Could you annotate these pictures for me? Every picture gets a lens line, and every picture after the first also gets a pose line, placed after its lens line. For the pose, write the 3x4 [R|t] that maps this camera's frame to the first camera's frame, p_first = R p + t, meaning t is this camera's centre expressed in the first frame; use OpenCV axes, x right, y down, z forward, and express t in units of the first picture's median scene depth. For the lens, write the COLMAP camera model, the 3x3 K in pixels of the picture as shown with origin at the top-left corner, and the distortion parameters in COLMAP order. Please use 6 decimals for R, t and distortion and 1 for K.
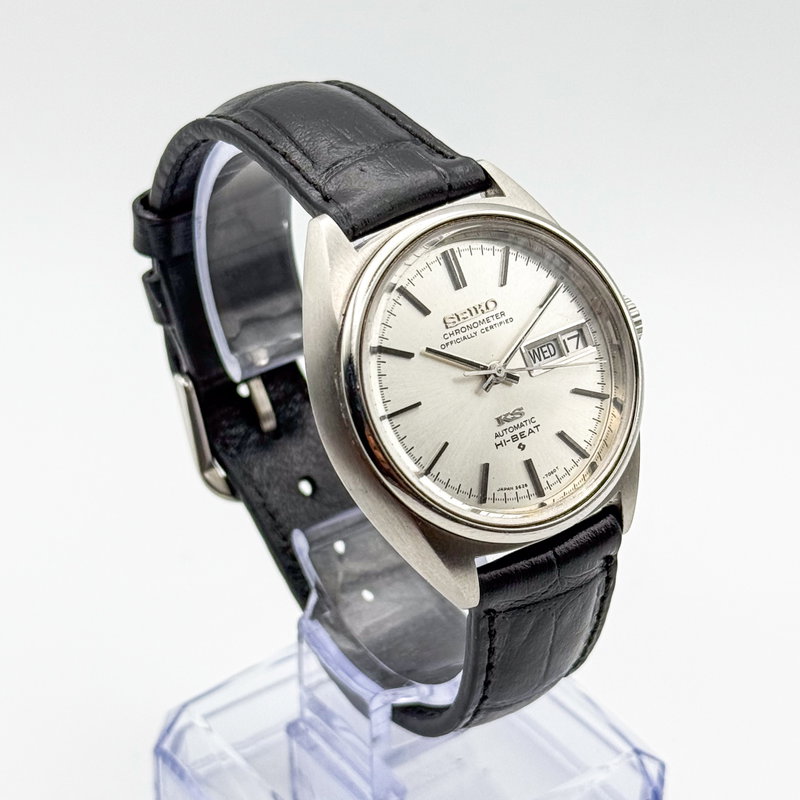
lens RADIAL K [[2403.3, 0, 400.0], [0, 2403.3, 400.0], [0, 0, 1]] dist [-0.035118, -0.238122]
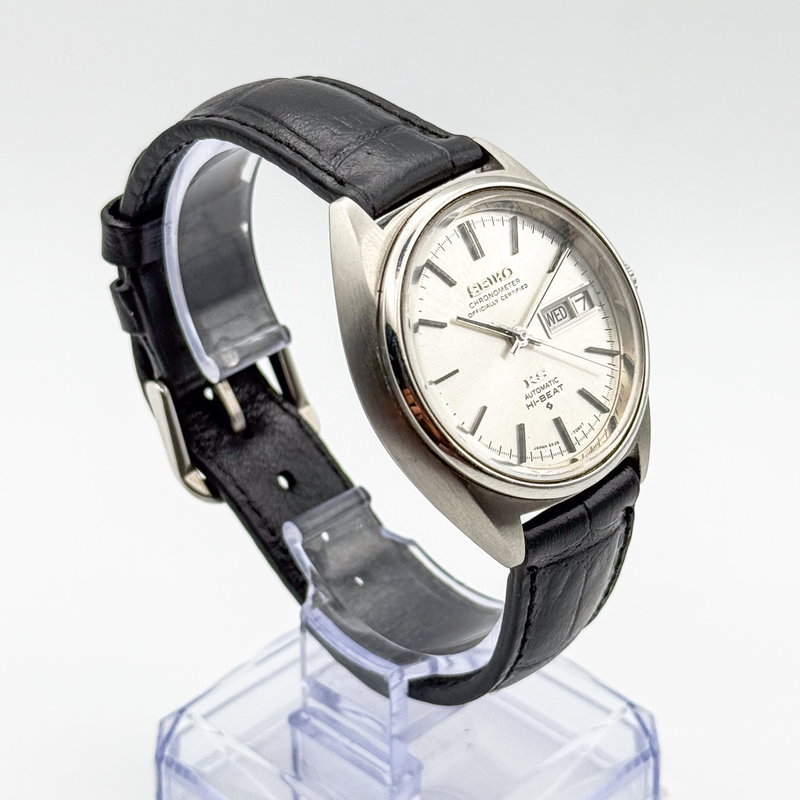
lens RADIAL K [[2403.3, 0, 400.0], [0, 2403.3, 400.0], [0, 0, 1]] dist [-0.035118, -0.238122]
pose [[0.984076, -0.086788, 0.155123, -0.168261], [0.091058, 0.995632, -0.020623, 0.031329], [-0.152655, 0.034419, 0.987680, -0.014743]]
